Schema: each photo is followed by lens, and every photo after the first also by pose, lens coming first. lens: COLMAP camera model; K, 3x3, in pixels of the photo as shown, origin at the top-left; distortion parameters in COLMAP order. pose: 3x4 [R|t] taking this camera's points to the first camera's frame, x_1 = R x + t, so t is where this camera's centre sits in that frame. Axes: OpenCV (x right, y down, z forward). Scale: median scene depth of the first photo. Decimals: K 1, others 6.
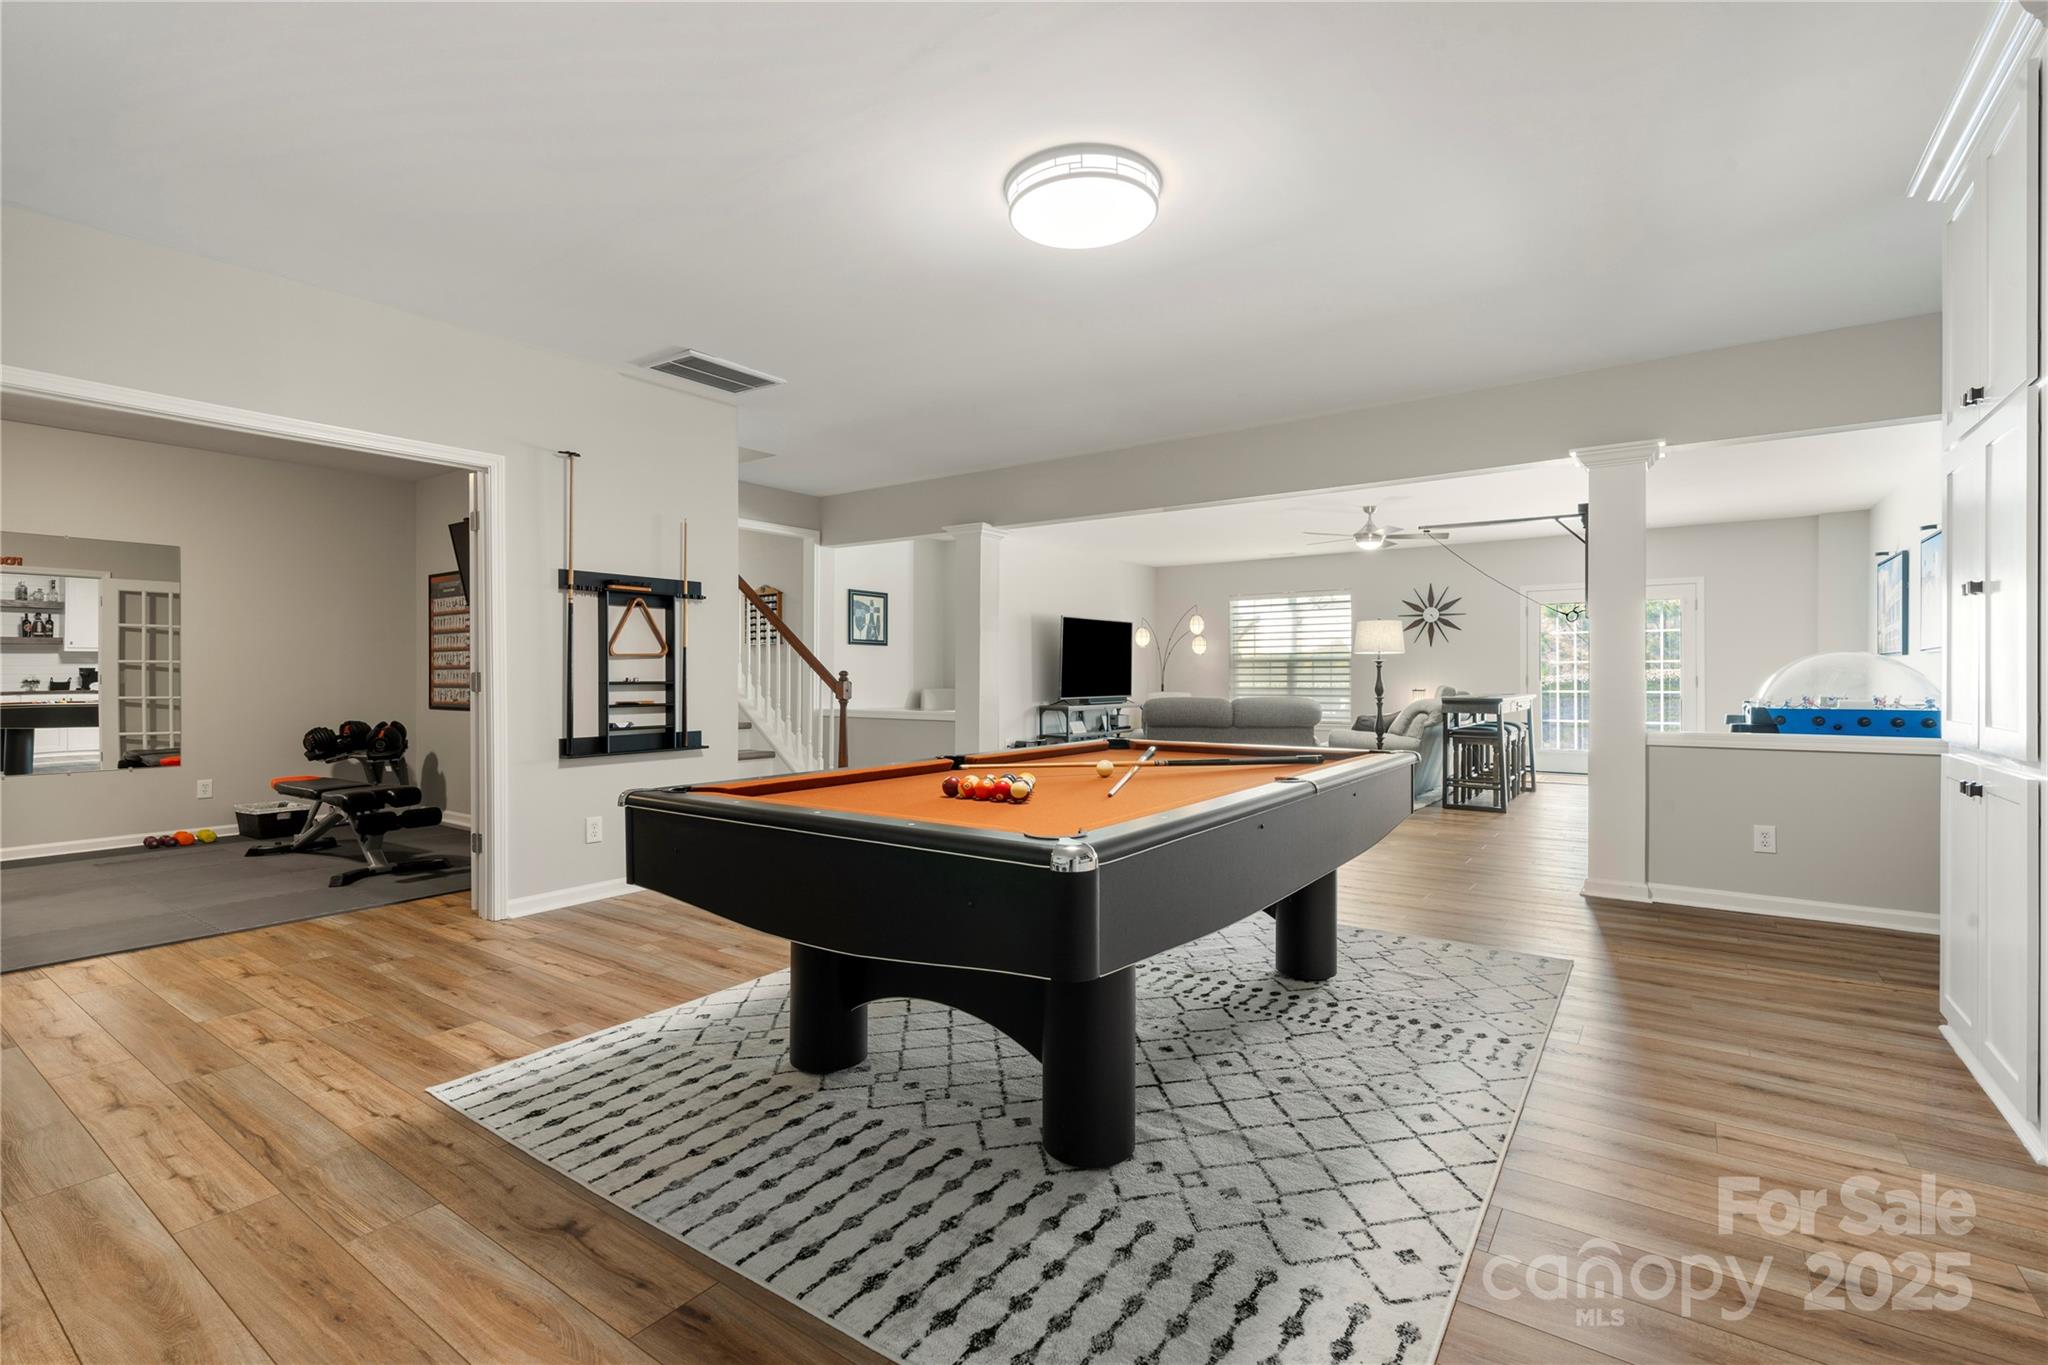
lens RADIAL K [[928.7, 0, 1018.1], [0, 928.7, 680.0], [0, 0, 1]] dist [0.001940, 0.001216]
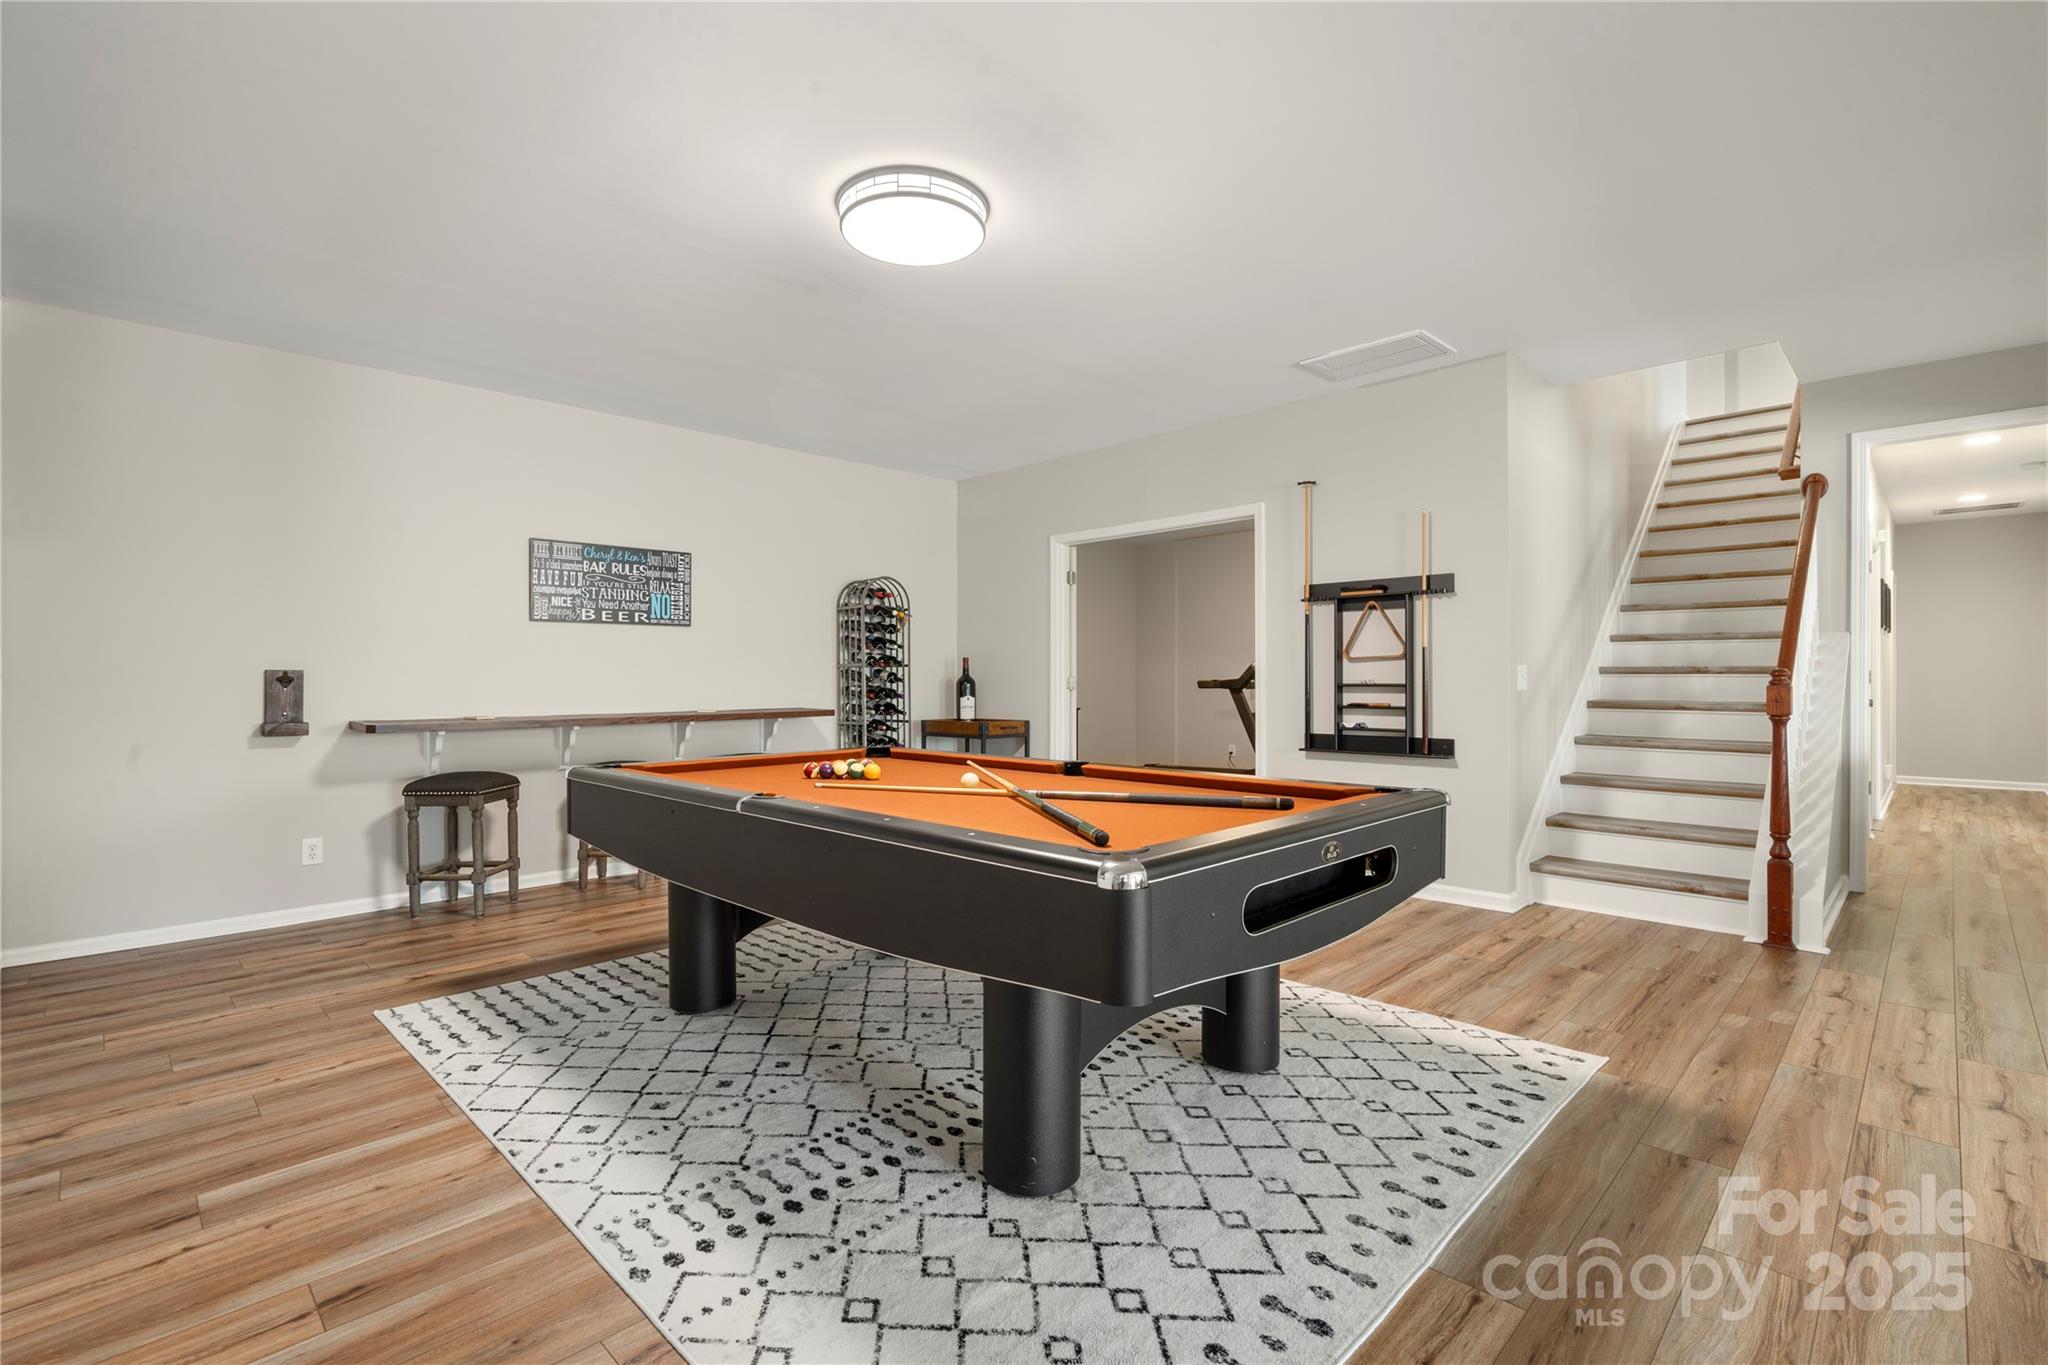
lens RADIAL K [[928.7, 0, 1020.4], [0, 928.7, 684.4], [0, 0, 1]] dist [0.001940, 0.001216]
pose [[-0.164073, 0.008137, -0.986415, 1.129804], [0.000393, 0.999966, 0.008184, -0.010563], [0.986448, 0.000955, -0.164070, 1.364527]]
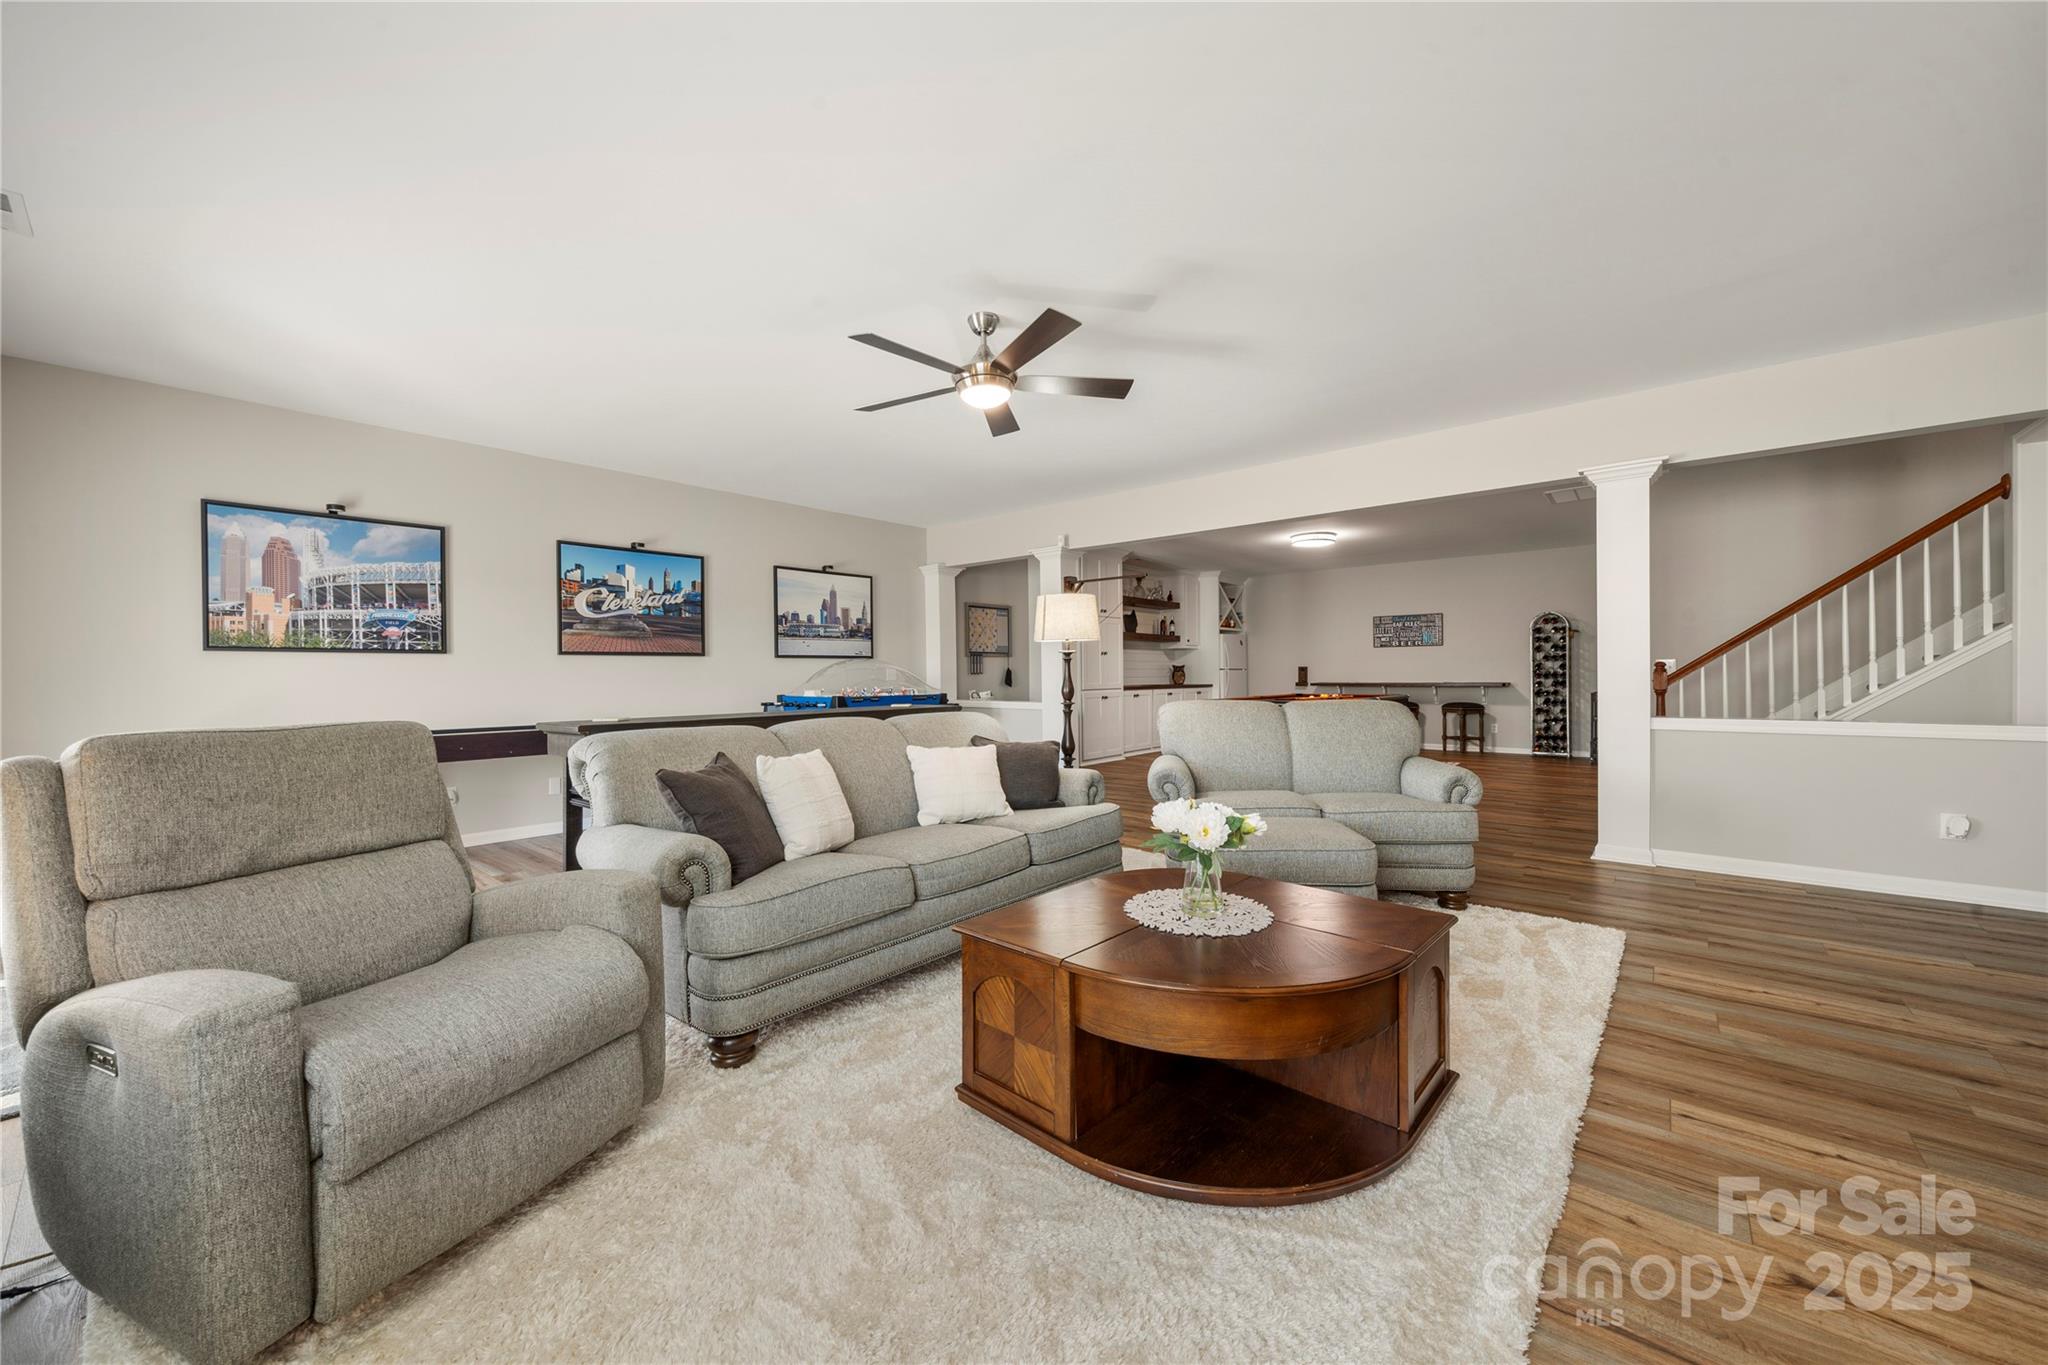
lens RADIAL K [[765.9, 0, 1018.8], [0, 765.9, 673.4], [0, 0, 1]] dist [-0.002662, -0.000082]
pose [[-0.995482, 0.009861, 0.094433, 0.975747], [0.010176, 0.999944, 0.002856, -0.013955], [-0.094399, 0.003804, -0.995527, 4.328354]]
